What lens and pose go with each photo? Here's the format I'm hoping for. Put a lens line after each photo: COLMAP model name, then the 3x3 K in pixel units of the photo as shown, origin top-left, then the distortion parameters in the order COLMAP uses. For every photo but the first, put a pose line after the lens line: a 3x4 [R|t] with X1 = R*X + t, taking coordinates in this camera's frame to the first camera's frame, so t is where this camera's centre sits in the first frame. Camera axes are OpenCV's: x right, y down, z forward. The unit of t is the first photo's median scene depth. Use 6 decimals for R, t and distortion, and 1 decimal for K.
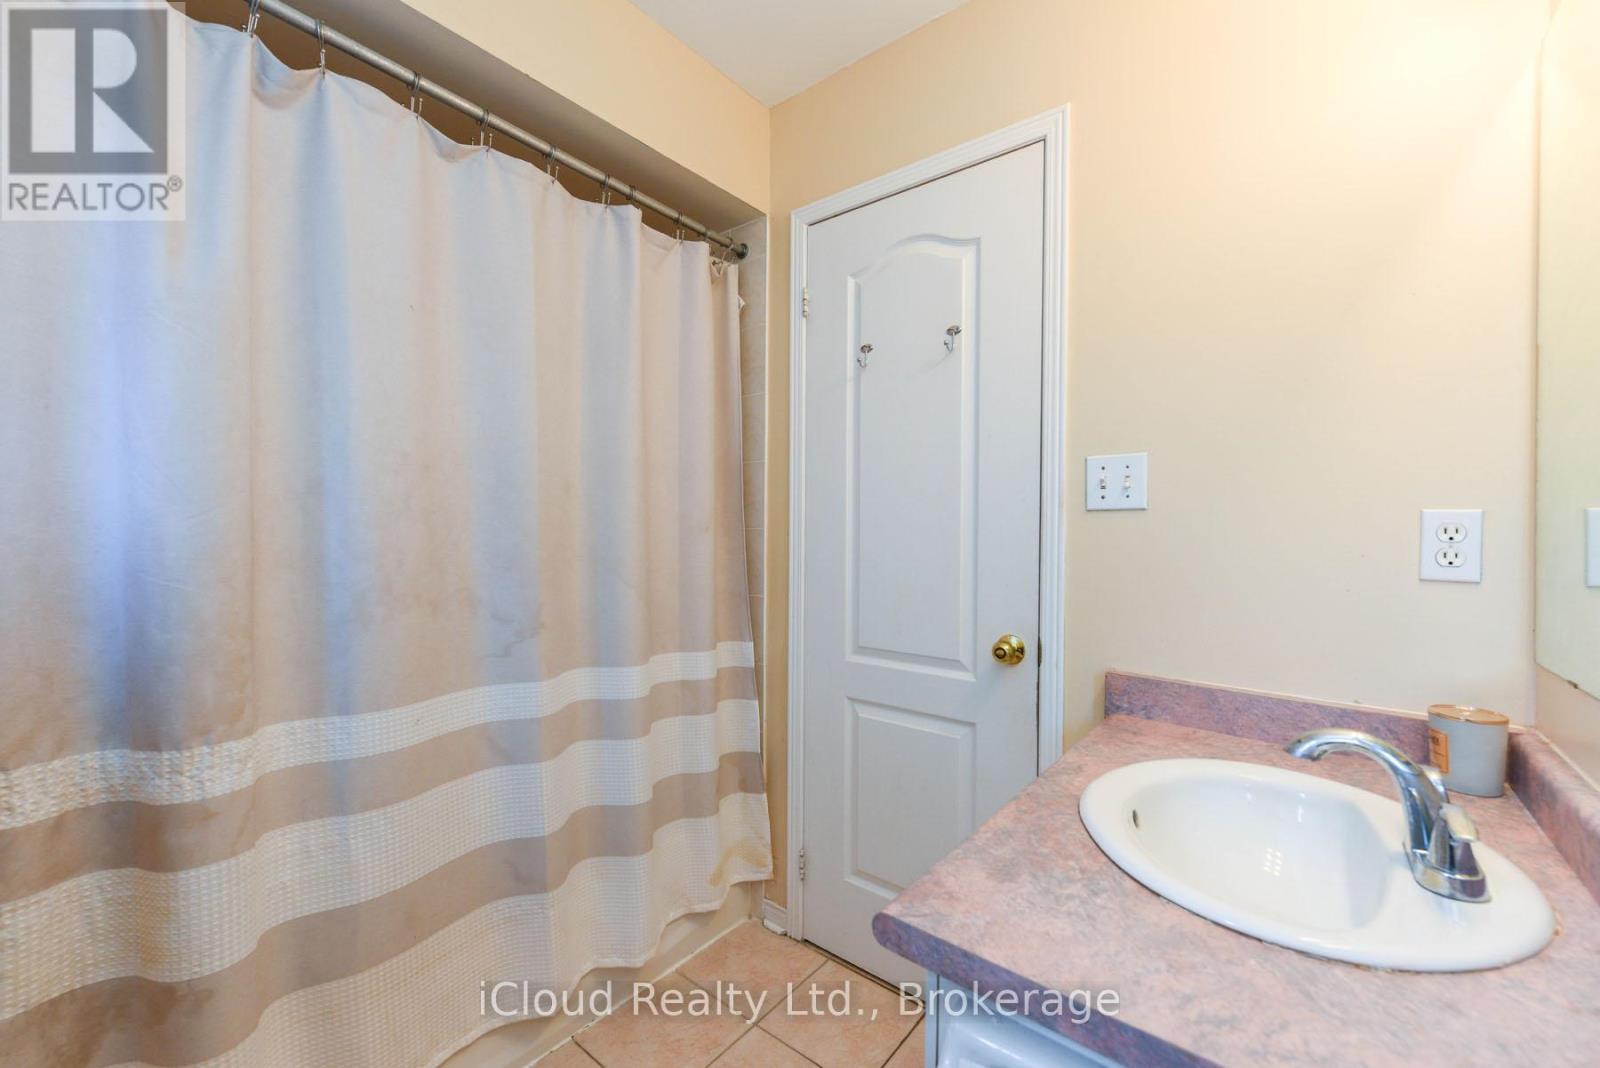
lens RADIAL K [[623.0, 0, 802.6], [0, 623.0, 532.3], [0, 0, 1]] dist [0.007281, -0.000415]
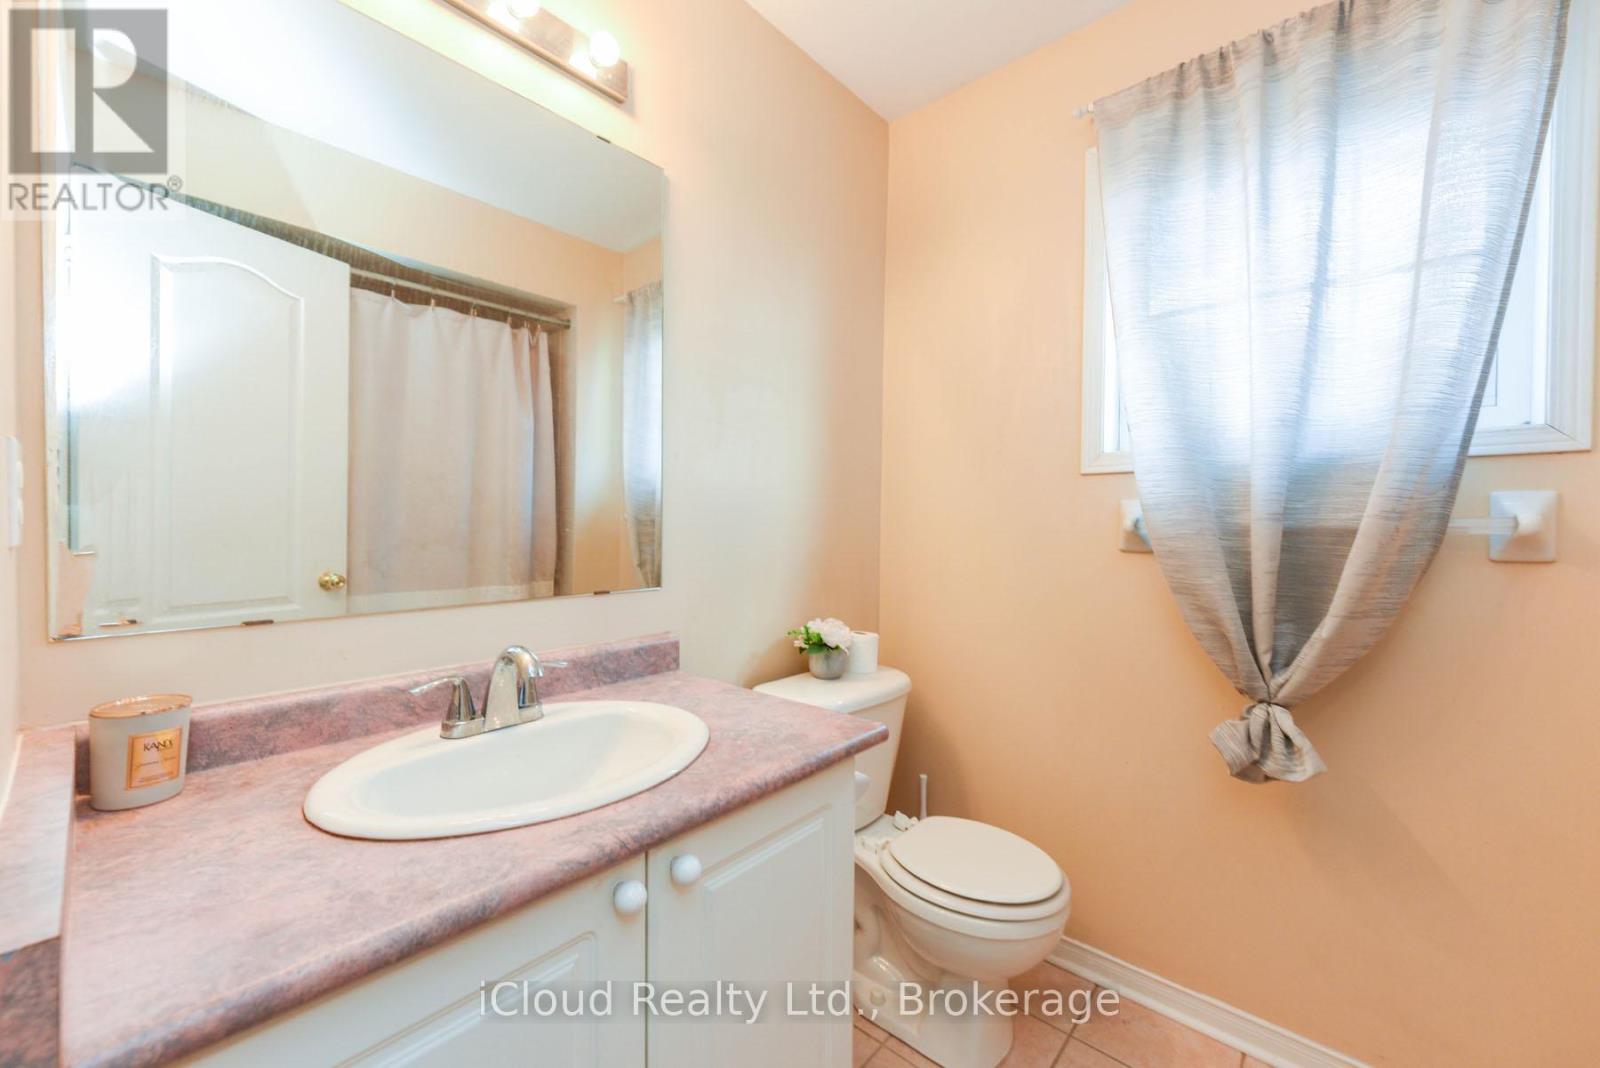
lens RADIAL K [[623.0, 0, 802.6], [0, 623.0, 532.3], [0, 0, 1]] dist [0.007281, -0.000415]
pose [[-0.999284, -0.018051, 0.033264, 0.246584], [-0.017654, 0.999770, 0.012198, 0.055830], [-0.033477, 0.011602, -0.999372, 2.228005]]
